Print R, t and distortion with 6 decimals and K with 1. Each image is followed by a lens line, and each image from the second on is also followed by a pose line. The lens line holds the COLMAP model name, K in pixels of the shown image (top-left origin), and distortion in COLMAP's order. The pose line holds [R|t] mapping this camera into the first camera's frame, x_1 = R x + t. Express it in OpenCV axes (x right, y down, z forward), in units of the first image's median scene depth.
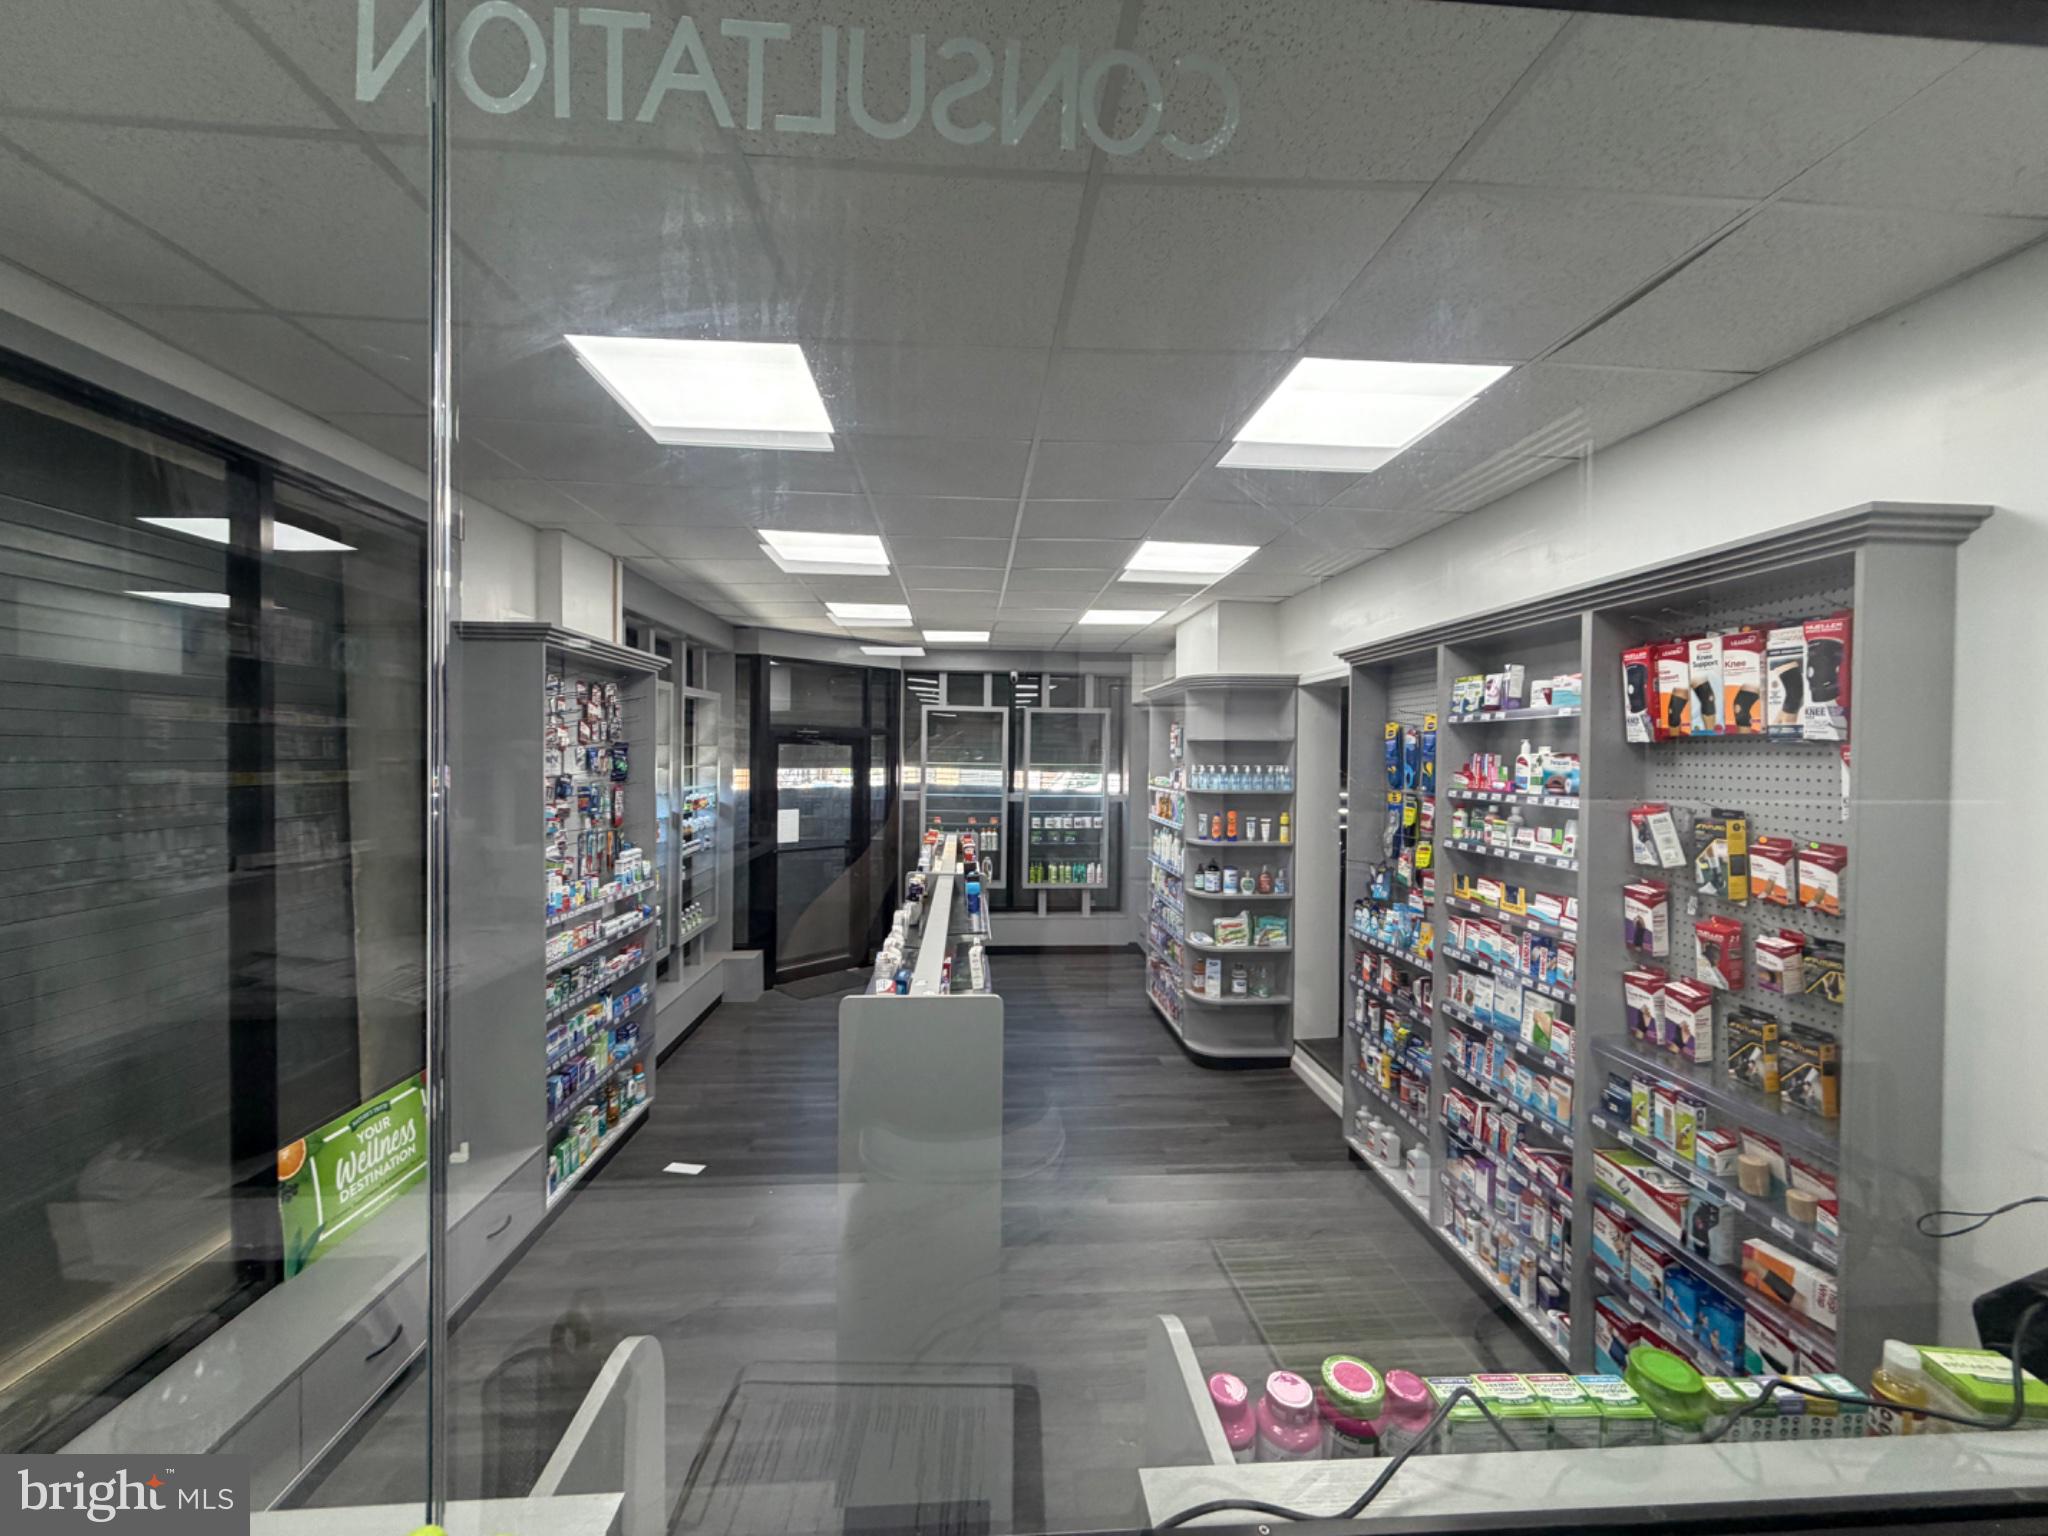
lens RADIAL K [[814.2, 0, 1022.2], [0, 814.2, 764.6], [0, 0, 1]] dist [0.000107, 0.000552]
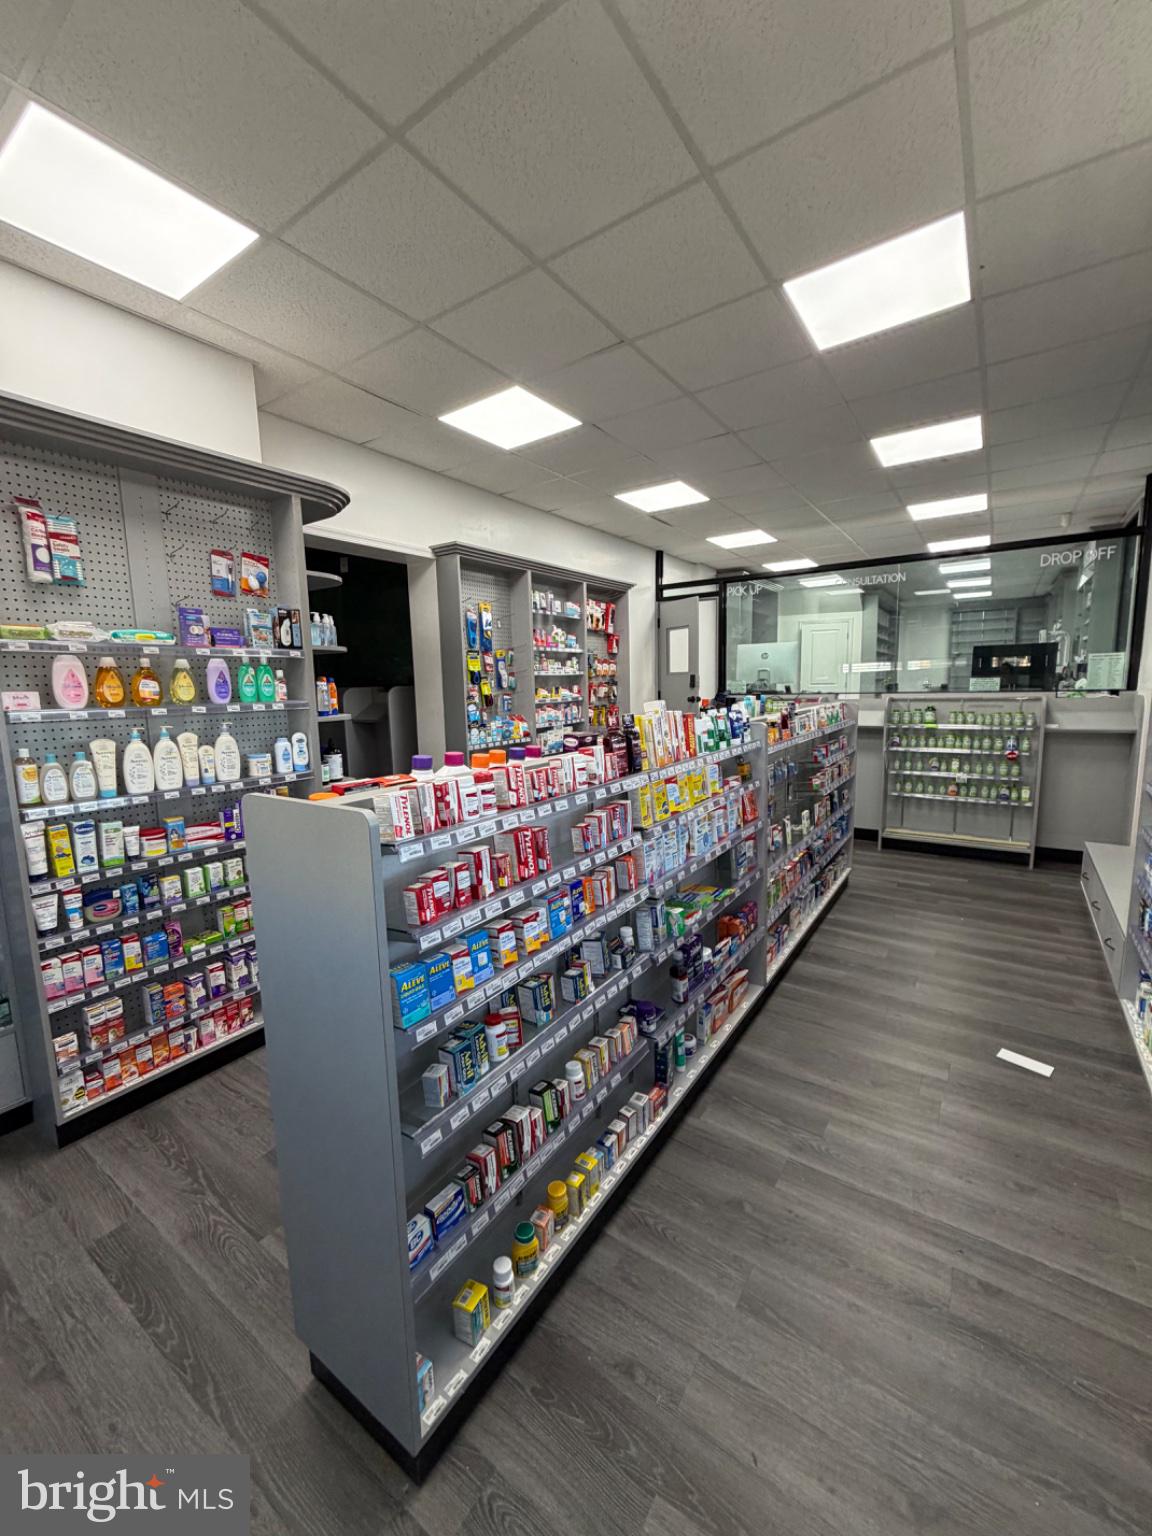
lens RADIAL K [[610.6, 0, 572.8], [0, 610.6, 765.5], [0, 0, 1]] dist [0.000107, 0.000552]
pose [[-0.782581, -0.079649, 0.617432, -0.550313], [0.021681, 0.987693, 0.154892, 0.097648], [-0.622171, 0.134602, -0.771224, 2.328487]]
